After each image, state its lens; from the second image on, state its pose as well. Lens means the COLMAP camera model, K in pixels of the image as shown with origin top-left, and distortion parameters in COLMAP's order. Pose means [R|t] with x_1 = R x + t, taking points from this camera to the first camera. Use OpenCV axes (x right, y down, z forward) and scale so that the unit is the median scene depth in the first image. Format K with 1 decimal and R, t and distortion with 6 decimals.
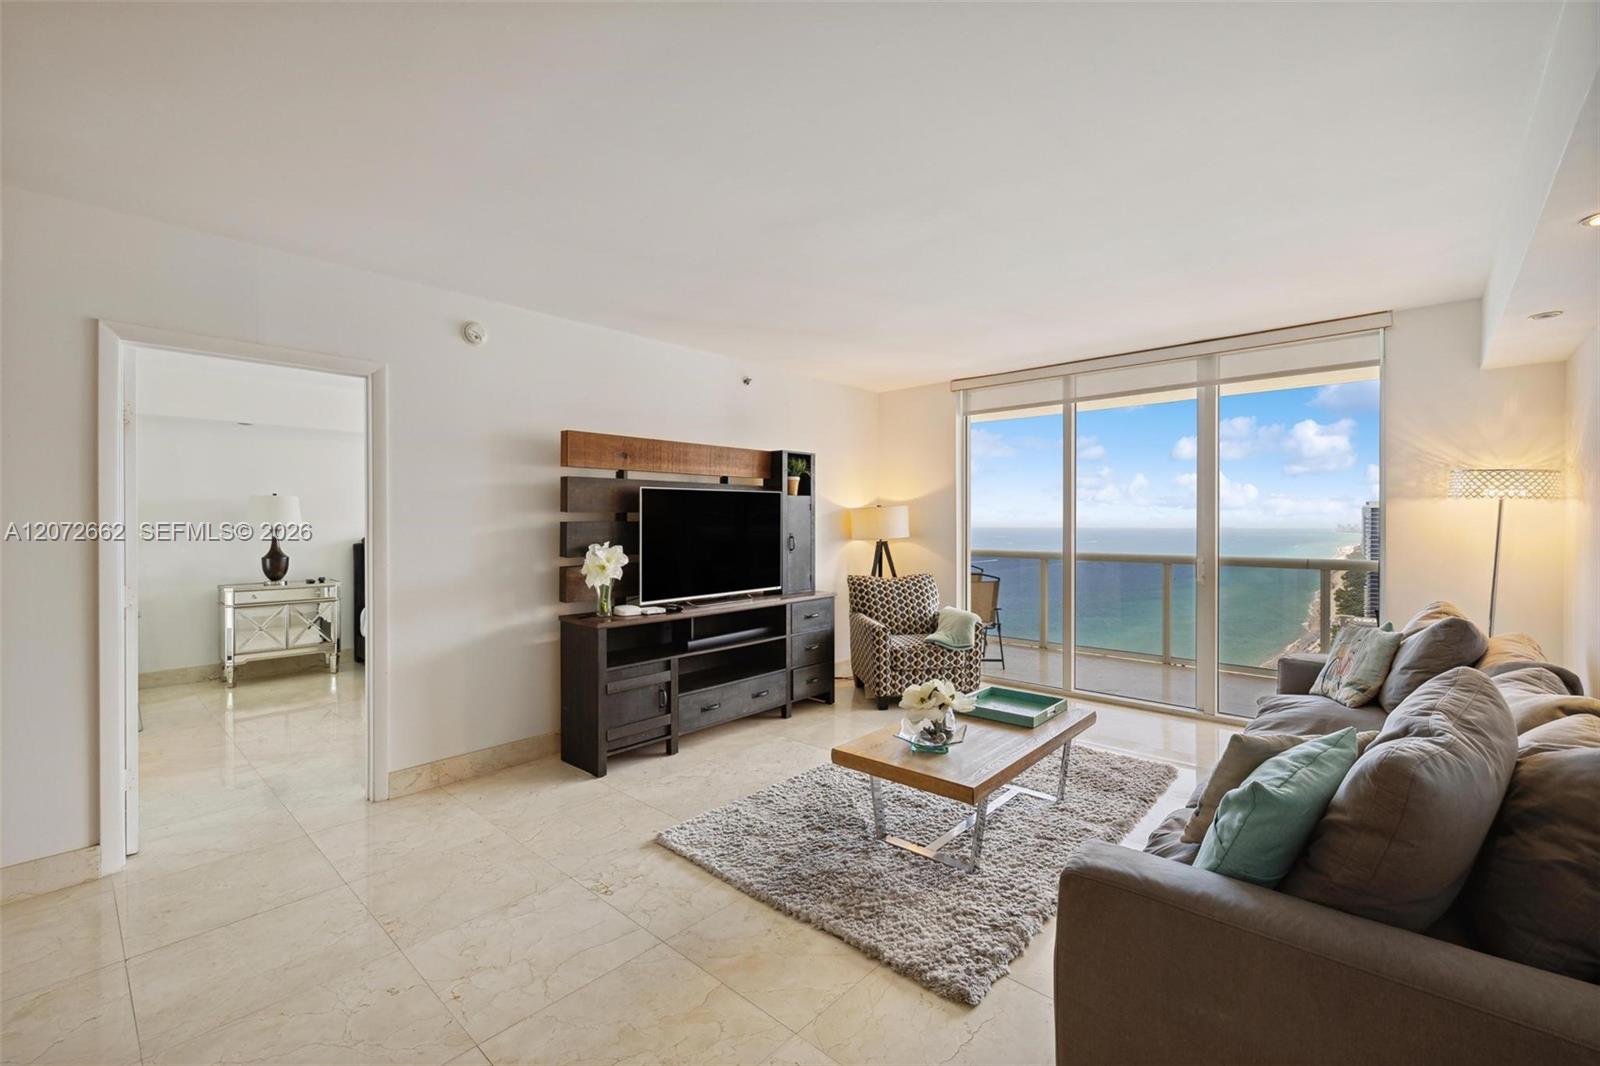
lens RADIAL K [[679.8, 0, 806.3], [0, 679.8, 525.1], [0, 0, 1]] dist [0.000539, 0.000809]
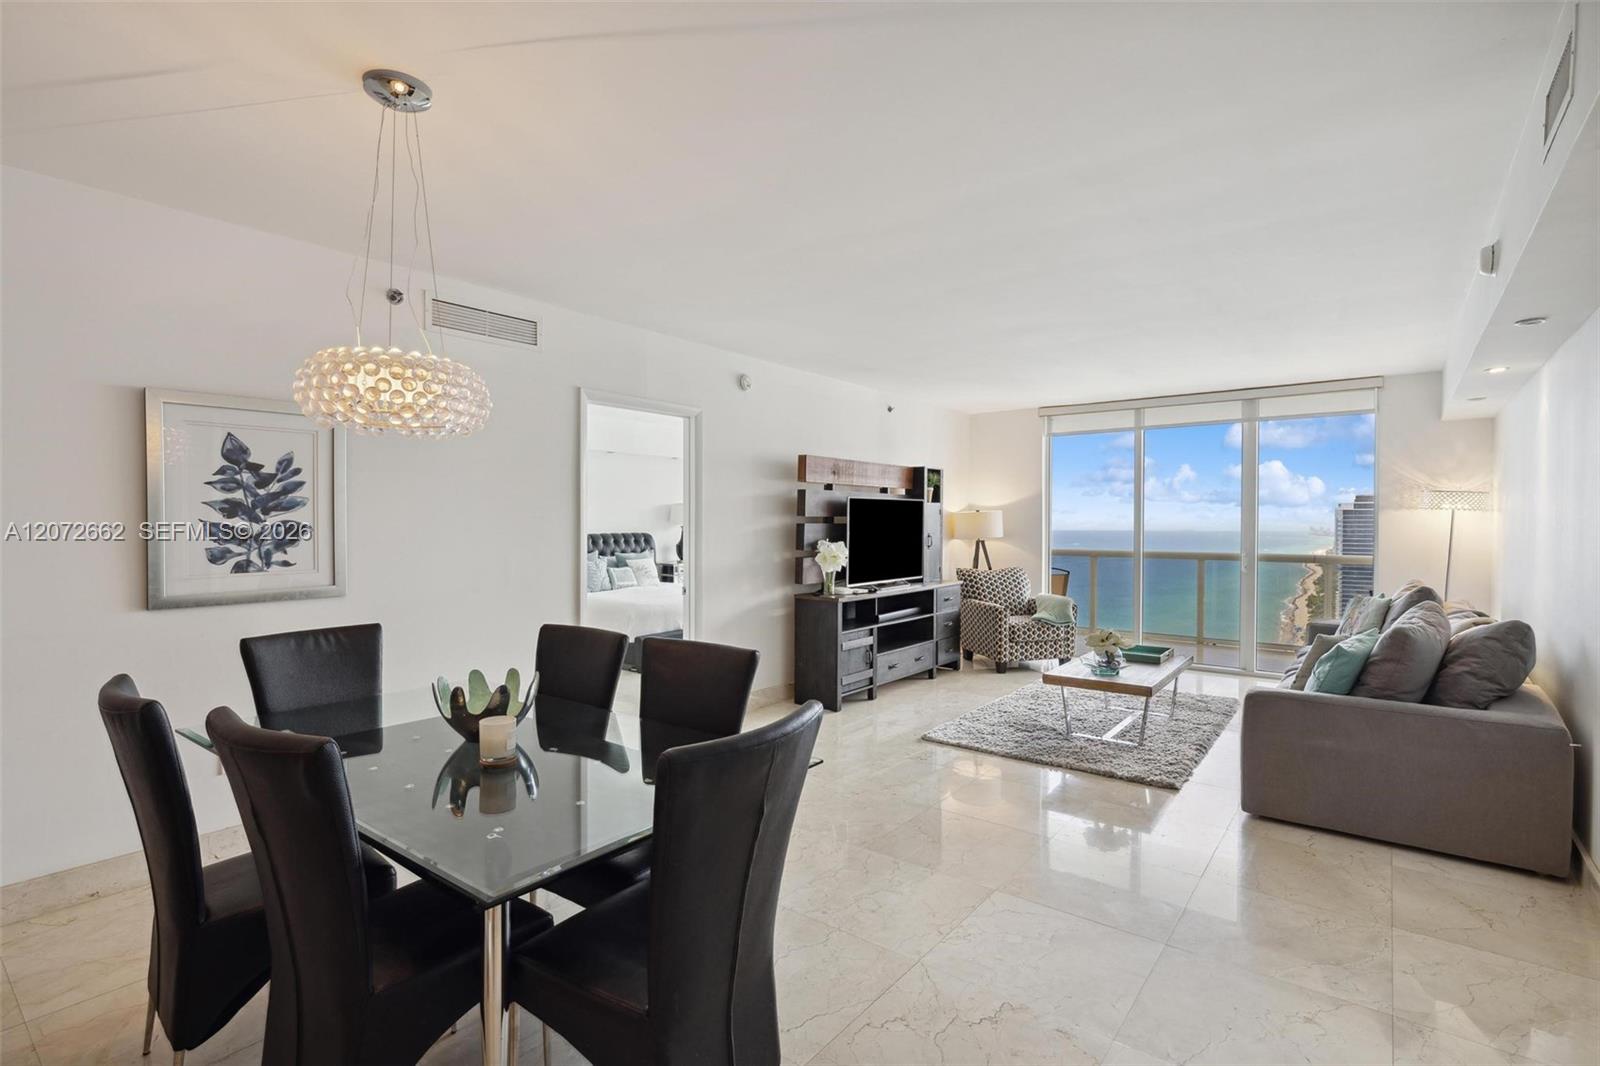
lens RADIAL K [[764.3, 0, 801.0], [0, 764.3, 529.9], [0, 0, 1]] dist [-0.008479, 0.002898]
pose [[0.997191, 0.002994, 0.074839, -0.449789], [-0.003421, 0.999979, 0.005578, -0.001214], [-0.074821, -0.005818, 0.997180, -0.472835]]
